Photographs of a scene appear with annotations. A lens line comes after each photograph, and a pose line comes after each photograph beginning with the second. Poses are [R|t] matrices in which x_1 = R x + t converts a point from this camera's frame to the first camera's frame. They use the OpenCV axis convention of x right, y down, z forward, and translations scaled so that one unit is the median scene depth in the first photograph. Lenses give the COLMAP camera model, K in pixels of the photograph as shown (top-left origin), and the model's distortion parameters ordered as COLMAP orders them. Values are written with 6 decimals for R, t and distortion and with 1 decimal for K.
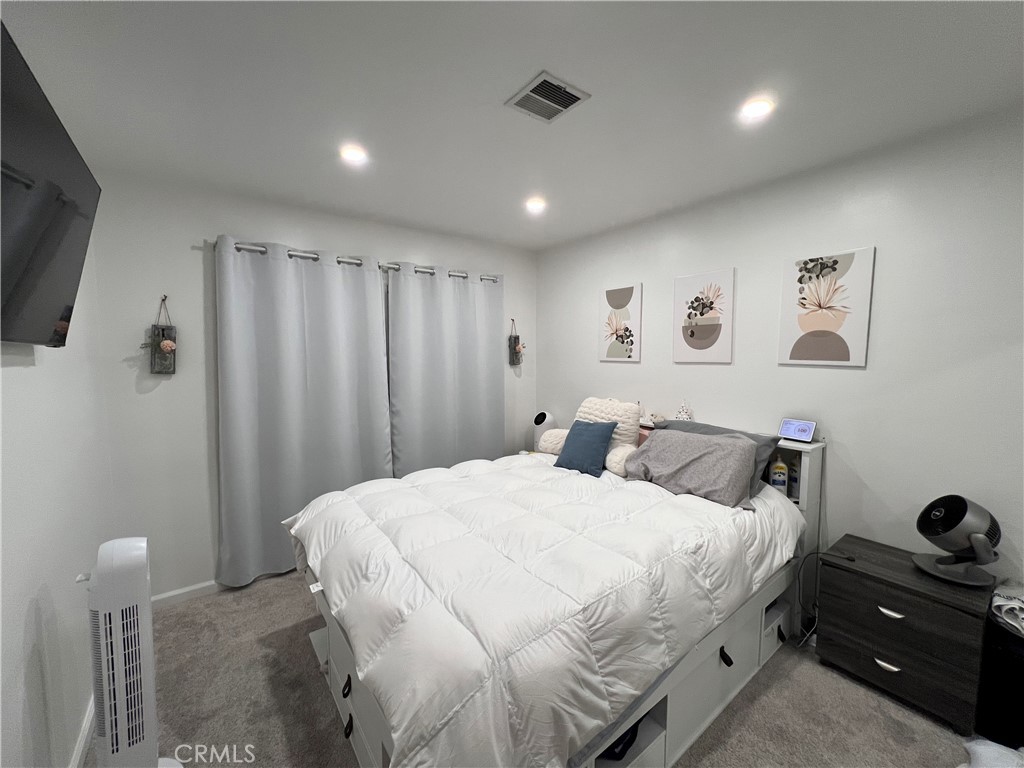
lens RADIAL K [[408.1, 0, 510.0], [0, 408.1, 381.7], [0, 0, 1]] dist [-0.001674, 0.000233]
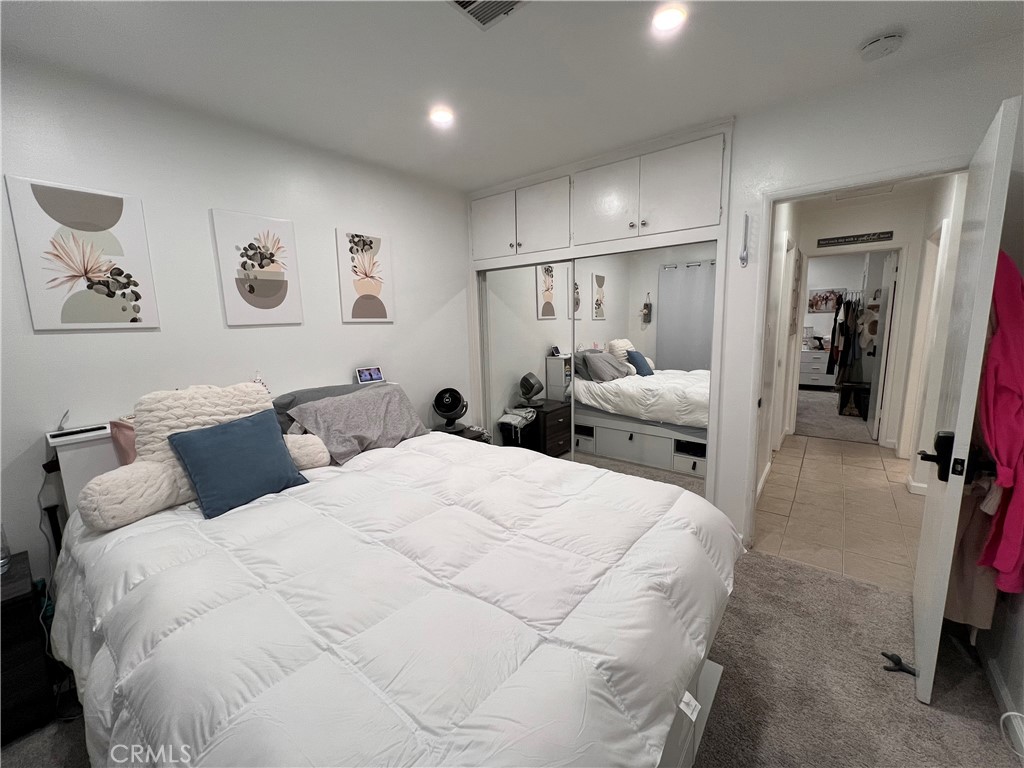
lens RADIAL K [[408.1, 0, 510.0], [0, 408.1, 381.7], [0, 0, 1]] dist [-0.001674, 0.000233]
pose [[-0.245278, -0.146535, 0.958314, -0.499253], [0.088629, 0.980982, 0.172685, -0.032096], [-0.965393, 0.127290, -0.227626, 0.734136]]
